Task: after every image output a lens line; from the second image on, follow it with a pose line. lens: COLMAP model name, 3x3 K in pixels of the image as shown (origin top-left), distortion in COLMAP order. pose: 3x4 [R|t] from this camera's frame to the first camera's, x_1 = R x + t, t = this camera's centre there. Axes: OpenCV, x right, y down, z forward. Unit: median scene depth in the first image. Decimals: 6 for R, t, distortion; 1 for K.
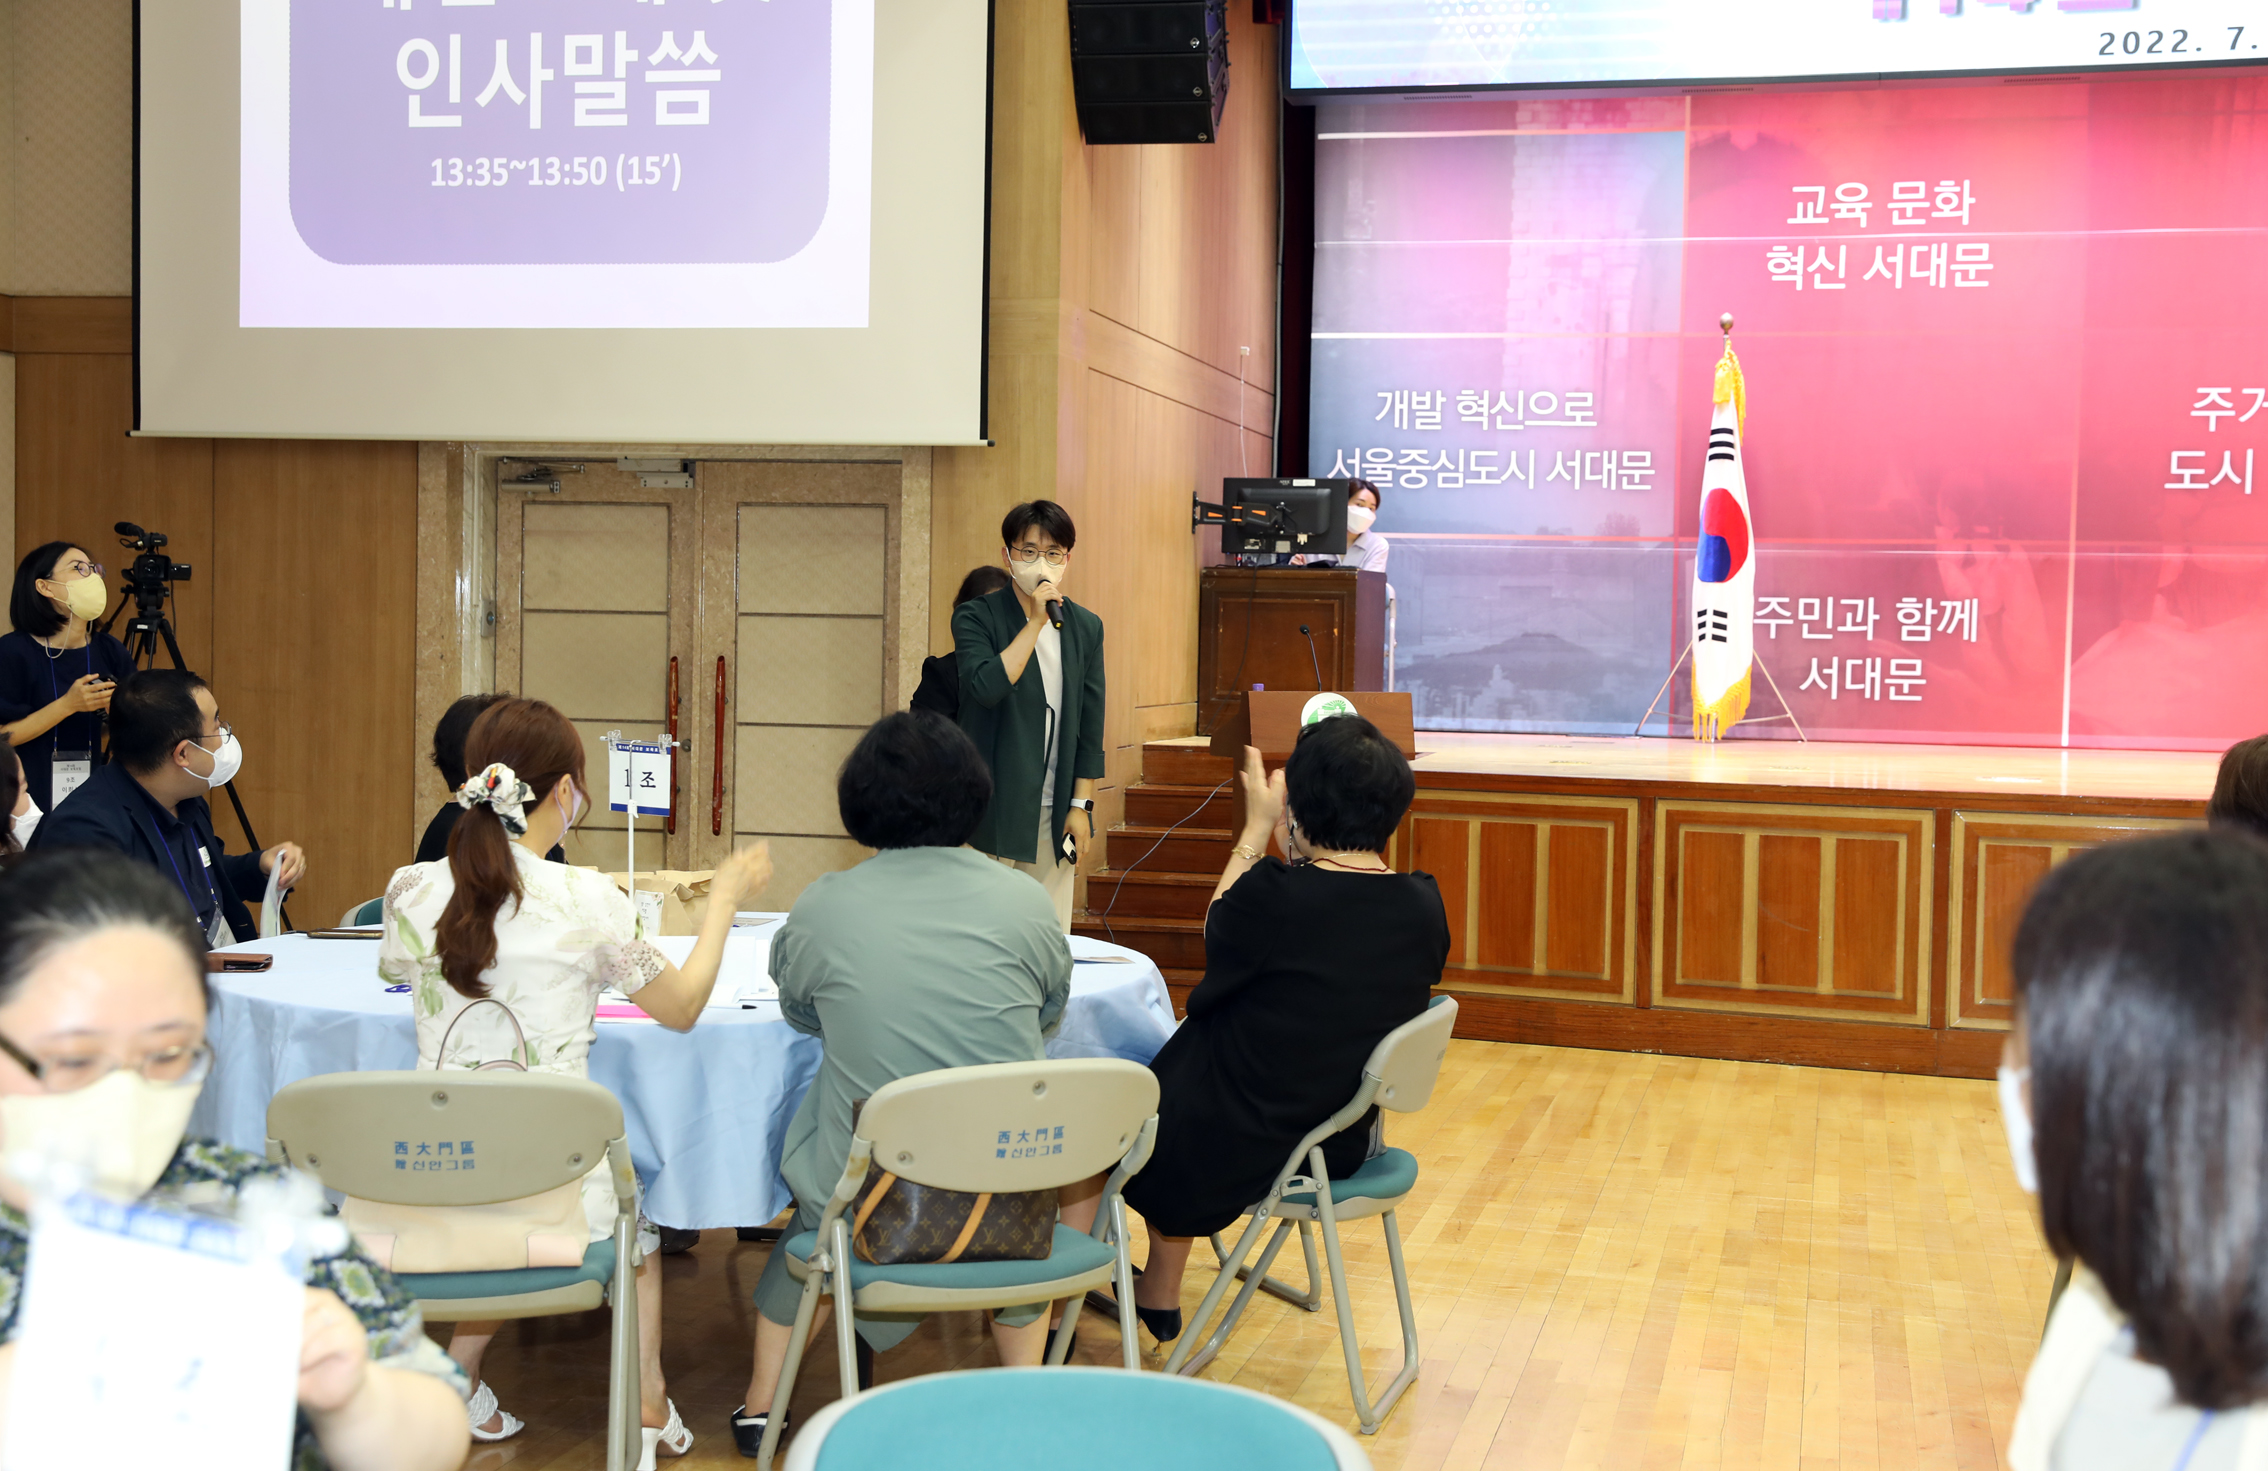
lens RADIAL K [[2953.2, 0, 1134.0], [0, 2953.2, 735.5], [0, 0, 1]] dist [0.068416, 0.101894]
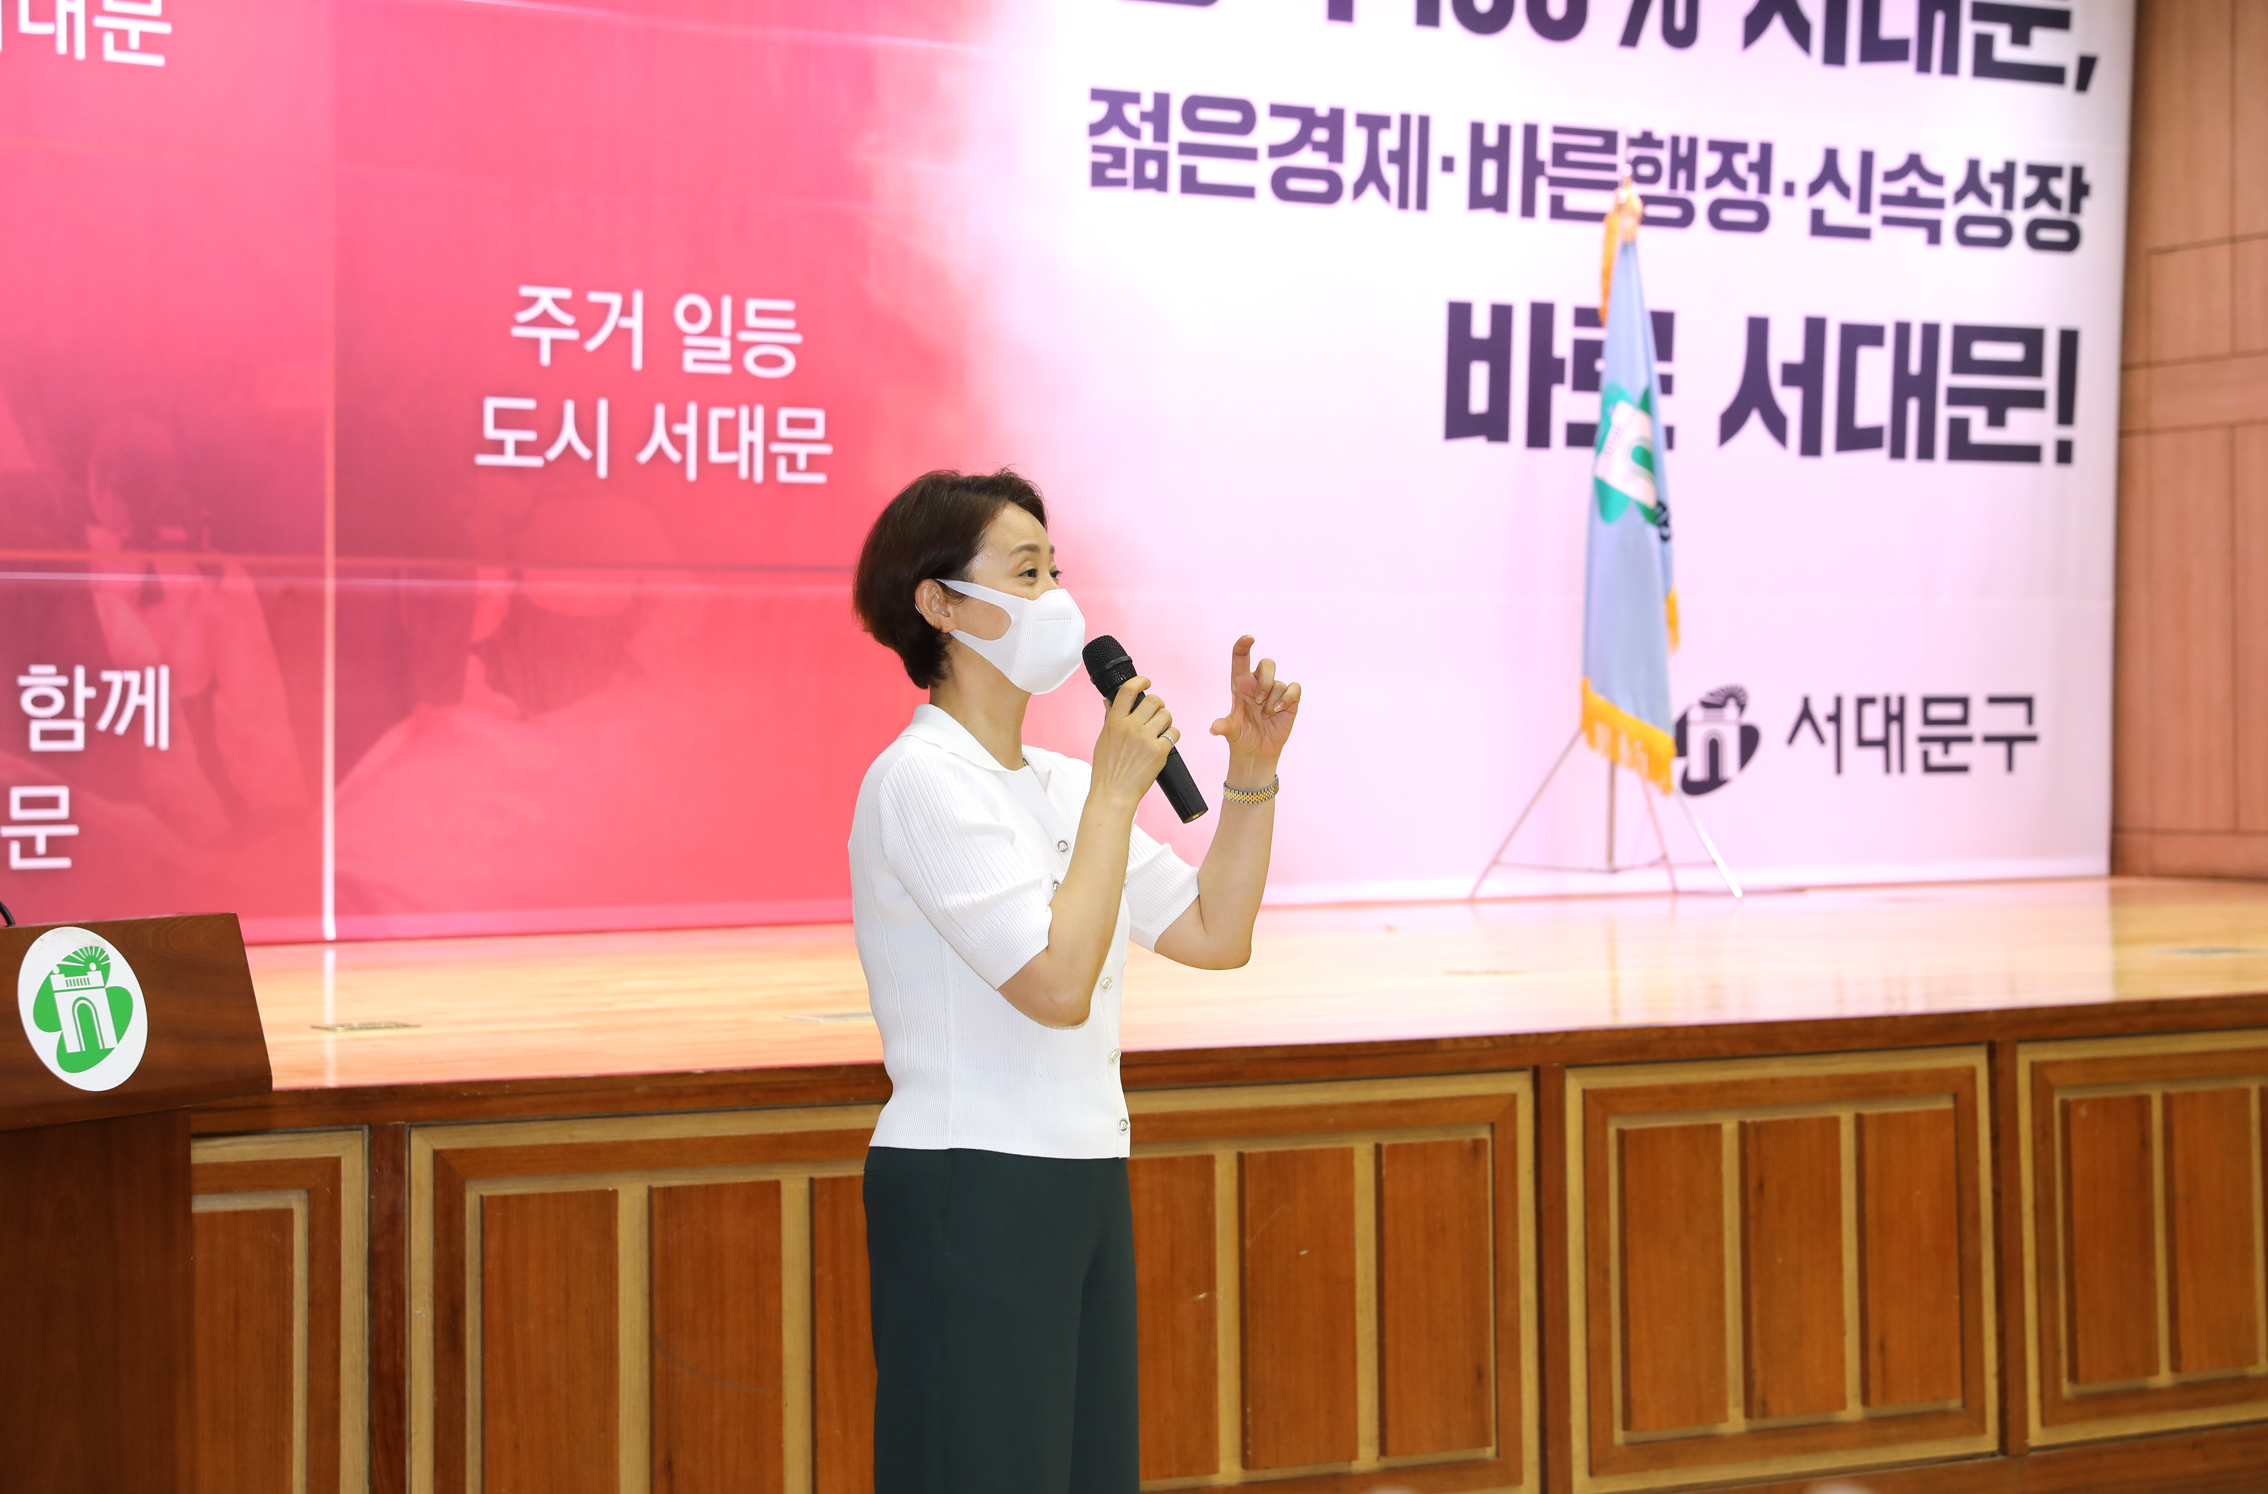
lens RADIAL K [[4264.0, 0, 1134.0], [0, 4264.0, 747.0], [0, 0, 1]] dist [0.192023, 0.272311]
pose [[0.699001, -0.027077, 0.714608, -0.139074], [0.049416, 0.998723, -0.010494, -0.015732], [-0.713411, 0.042648, 0.699447, 0.354293]]
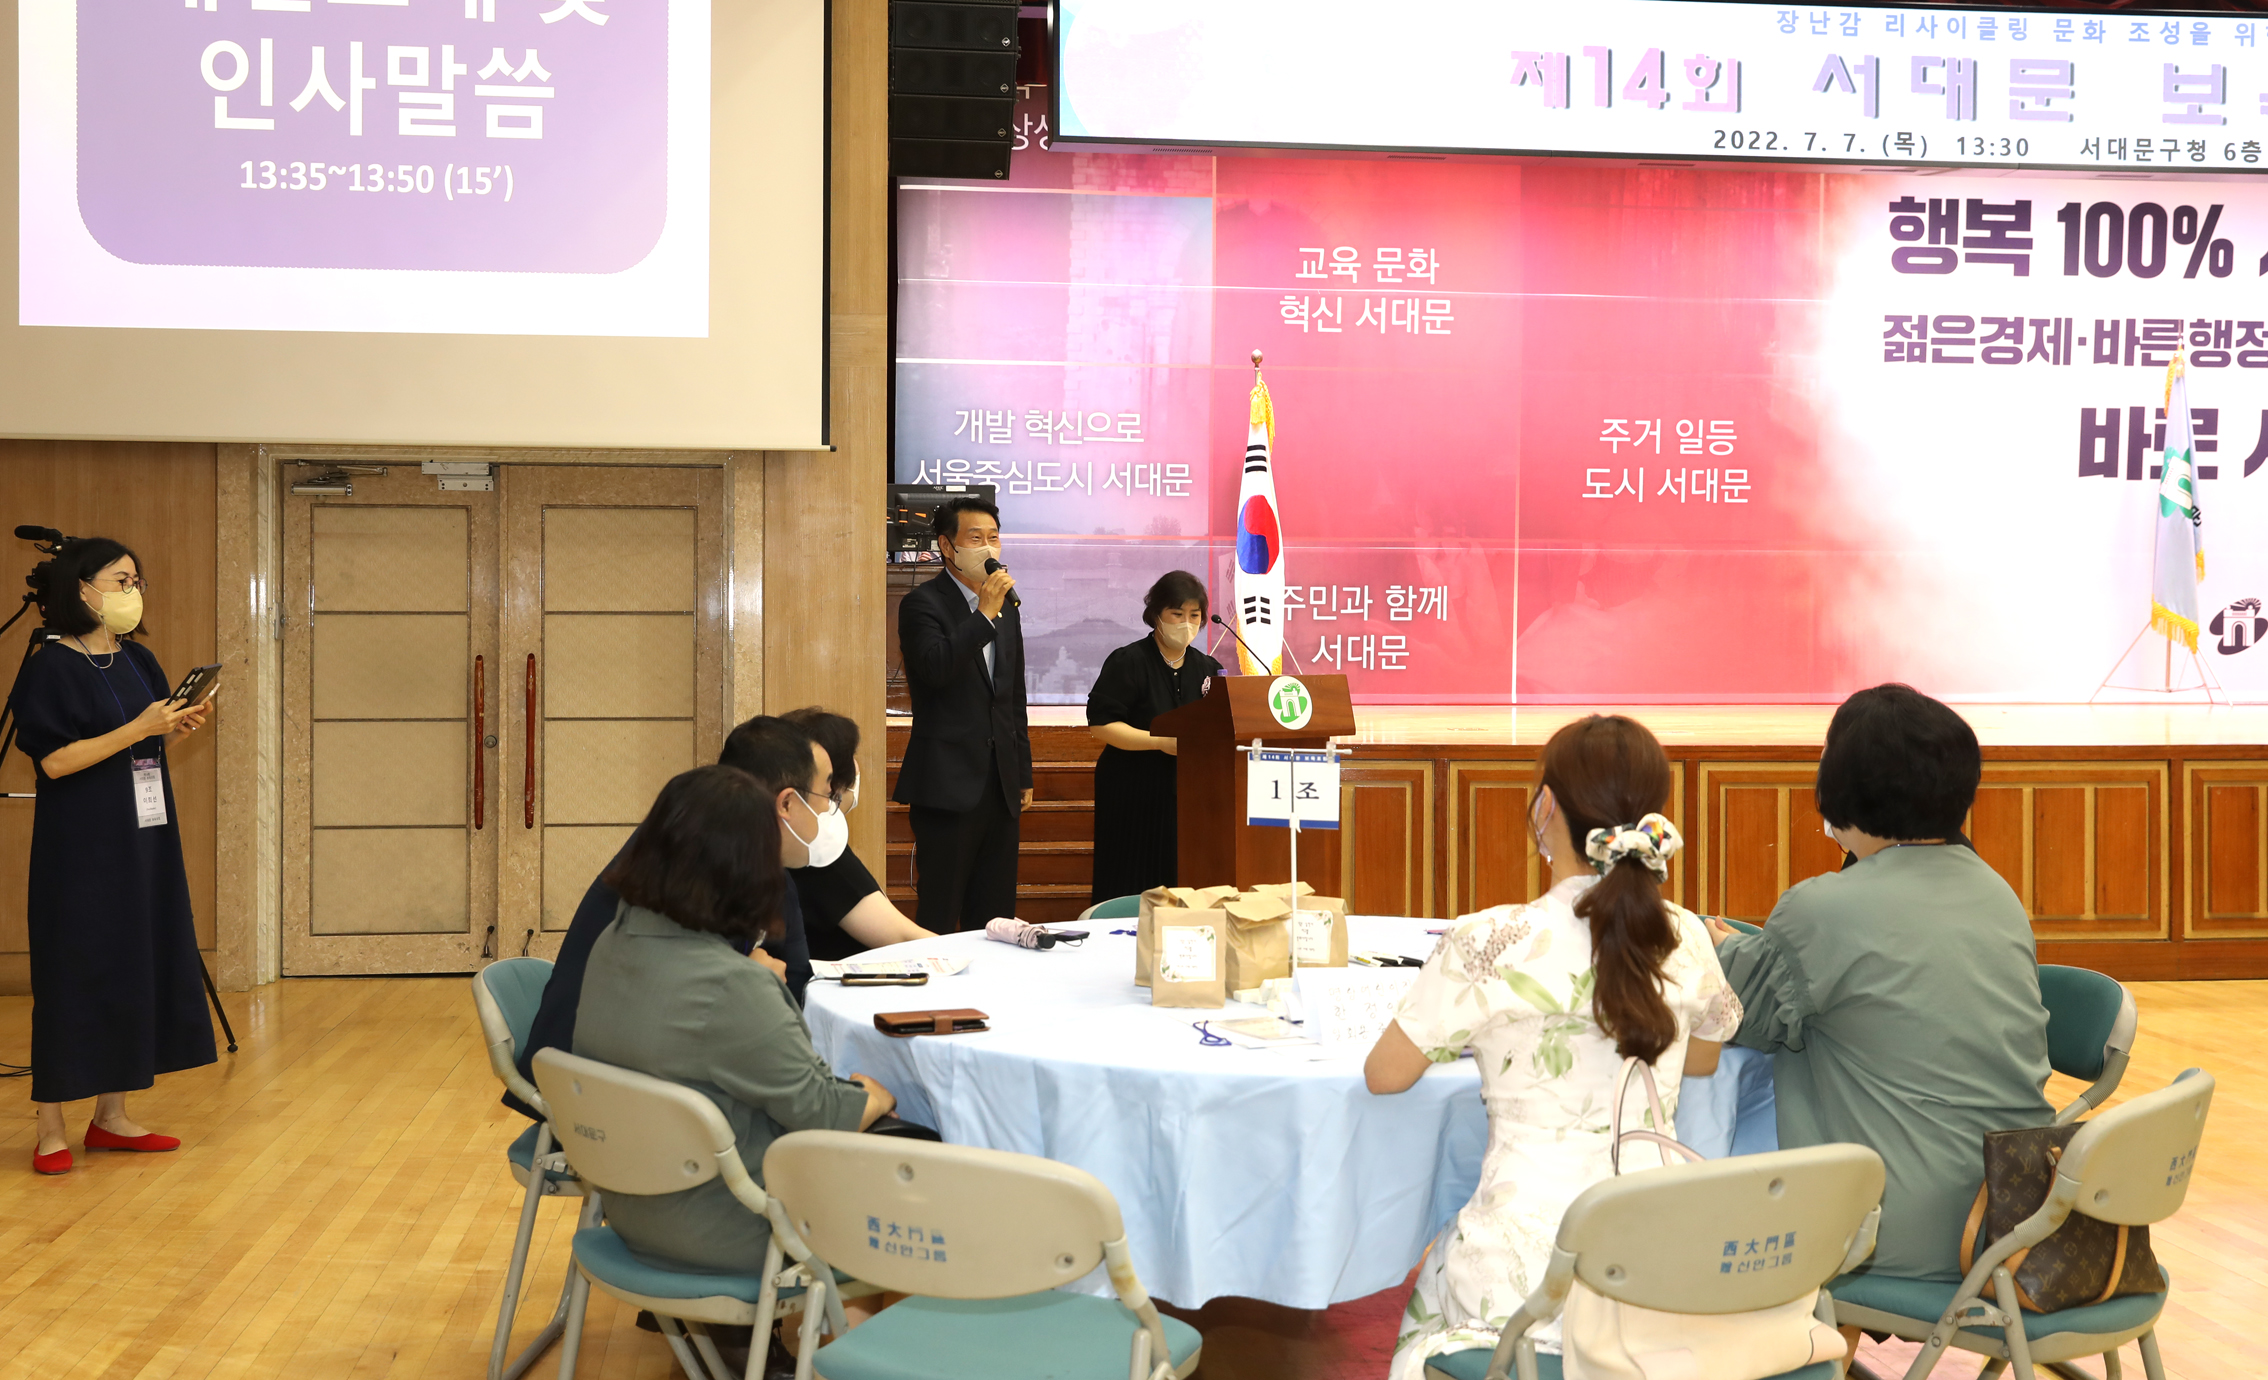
lens RADIAL K [[2370.5, 0, 1087.4], [0, 2370.5, 642.6], [0, 0, 1]] dist [-0.020945, 0.101557]
pose [[0.937606, -0.019343, 0.347162, -0.199658], [0.027603, 0.999441, -0.018862, -0.008078], [-0.346603, 0.027268, 0.937615, 0.131306]]
